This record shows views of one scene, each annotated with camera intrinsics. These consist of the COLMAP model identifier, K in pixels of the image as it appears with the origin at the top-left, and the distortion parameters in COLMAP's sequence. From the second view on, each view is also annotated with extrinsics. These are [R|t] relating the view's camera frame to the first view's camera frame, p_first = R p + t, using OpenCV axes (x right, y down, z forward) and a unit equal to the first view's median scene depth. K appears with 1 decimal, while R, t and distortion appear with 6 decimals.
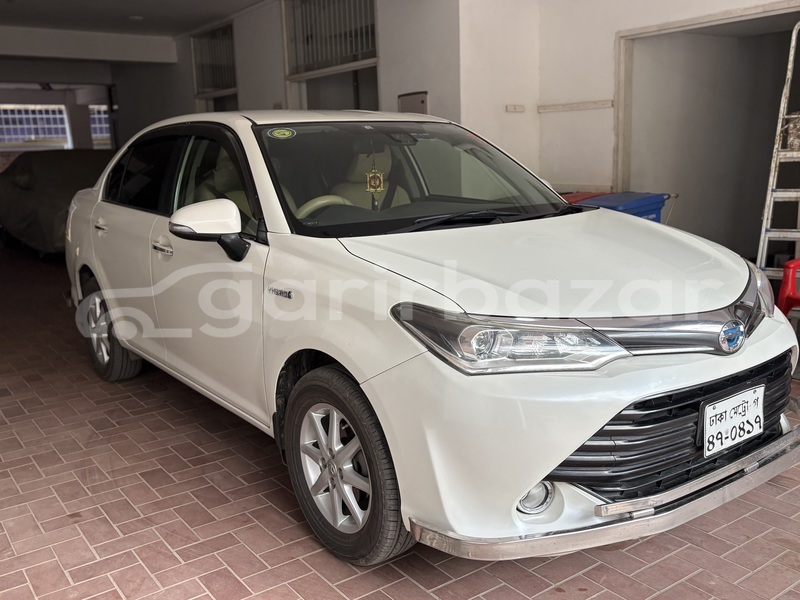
lens RADIAL K [[757.3, 0, 403.0], [0, 757.3, 296.7], [0, 0, 1]] dist [0.018352, 0.000000]
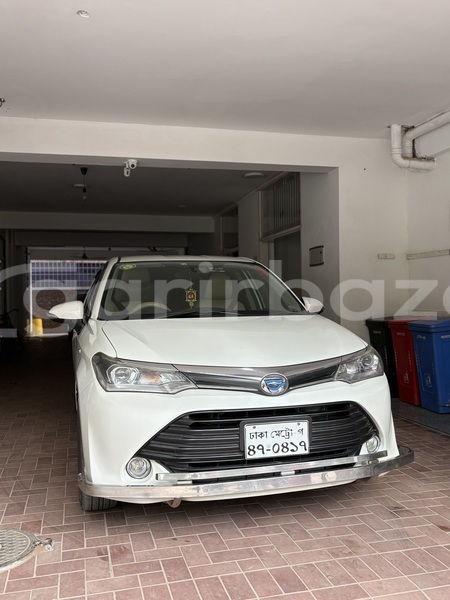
lens RADIAL K [[568.0, 0, 223.5], [0, 568.0, 299.8], [0, 0, 1]] dist [0.018352, 0.000000]
pose [[0.930134, 0.017962, -0.366782, 0.551870], [-0.083374, 0.983049, -0.163289, 0.058303], [0.357631, 0.182461, 0.915865, -0.116380]]
